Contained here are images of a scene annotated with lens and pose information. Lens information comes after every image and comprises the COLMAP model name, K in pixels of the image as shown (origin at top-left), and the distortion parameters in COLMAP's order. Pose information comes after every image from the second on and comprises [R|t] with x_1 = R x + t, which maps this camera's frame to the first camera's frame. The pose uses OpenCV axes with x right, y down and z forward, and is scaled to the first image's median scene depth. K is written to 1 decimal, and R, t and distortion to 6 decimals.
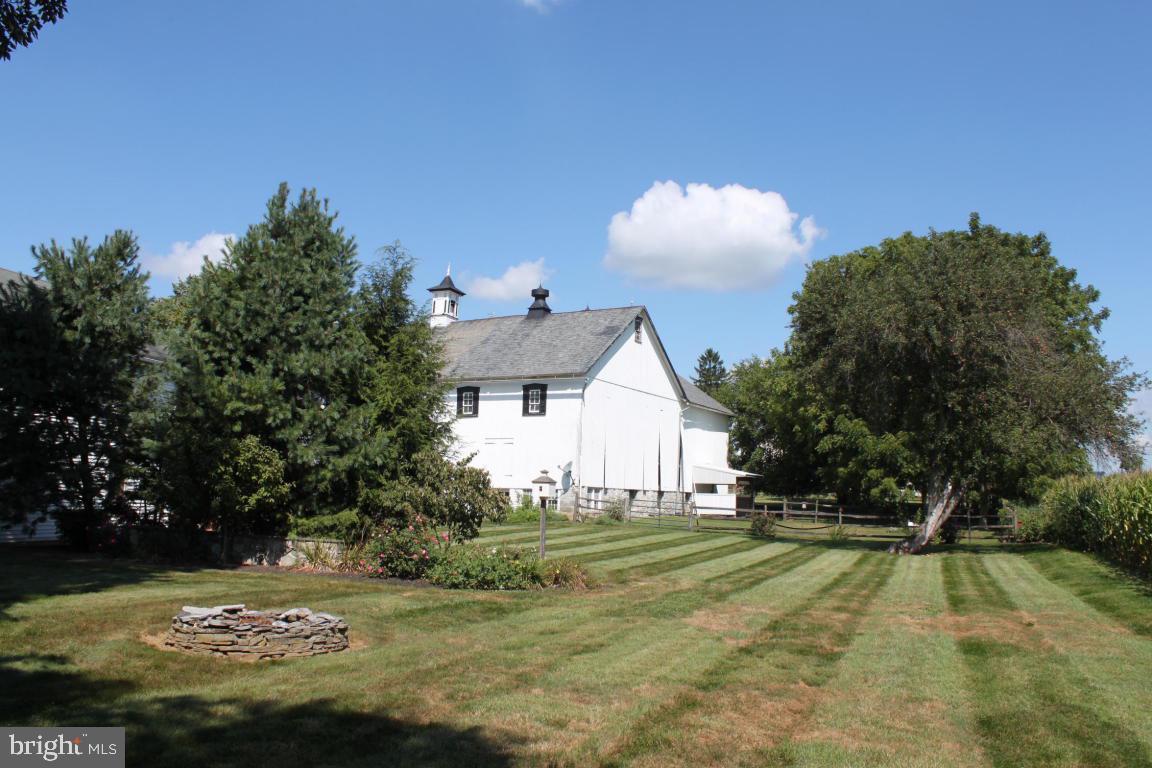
lens RADIAL K [[986.8, 0, 582.4], [0, 986.8, 392.2], [0, 0, 1]] dist [-0.083757, 0.035060]
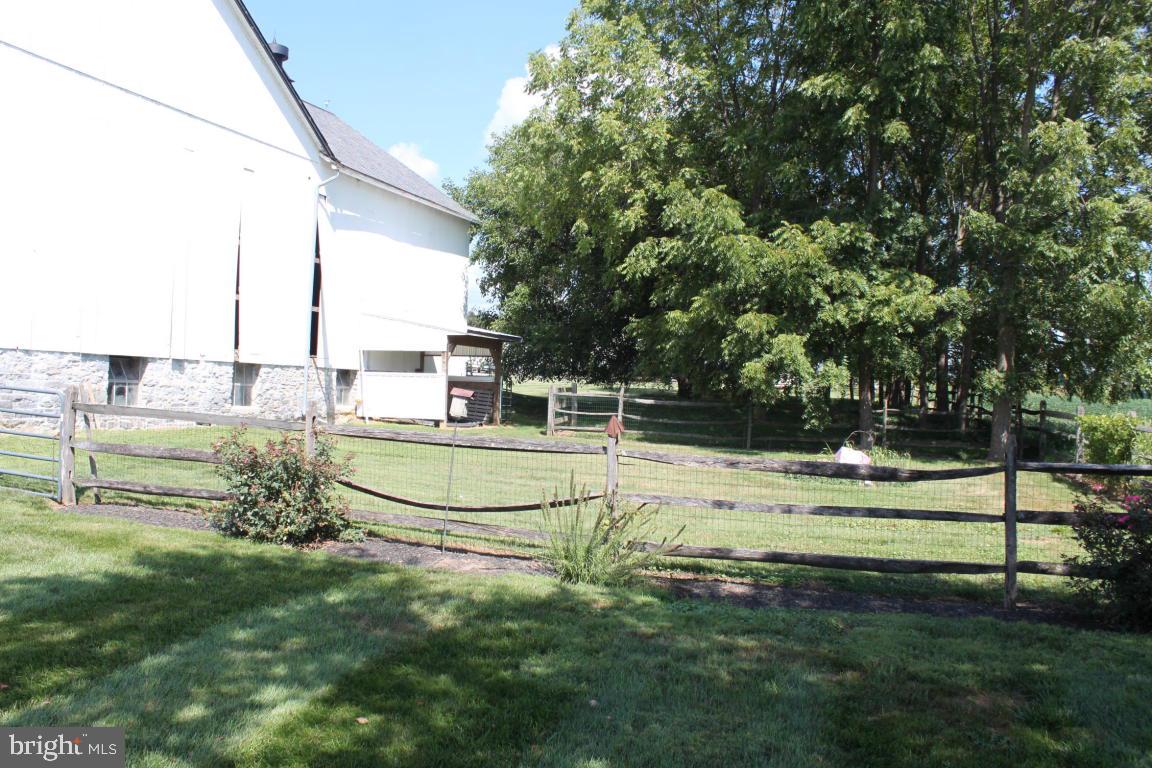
lens RADIAL K [[986.8, 0, 572.7], [0, 986.8, 377.2], [0, 0, 1]] dist [-0.083757, 0.035060]
pose [[0.991561, 0.005530, 0.129521, 0.169937], [-0.018146, 0.995174, 0.096433, 0.066549], [-0.128363, -0.097969, 0.986876, 0.600514]]
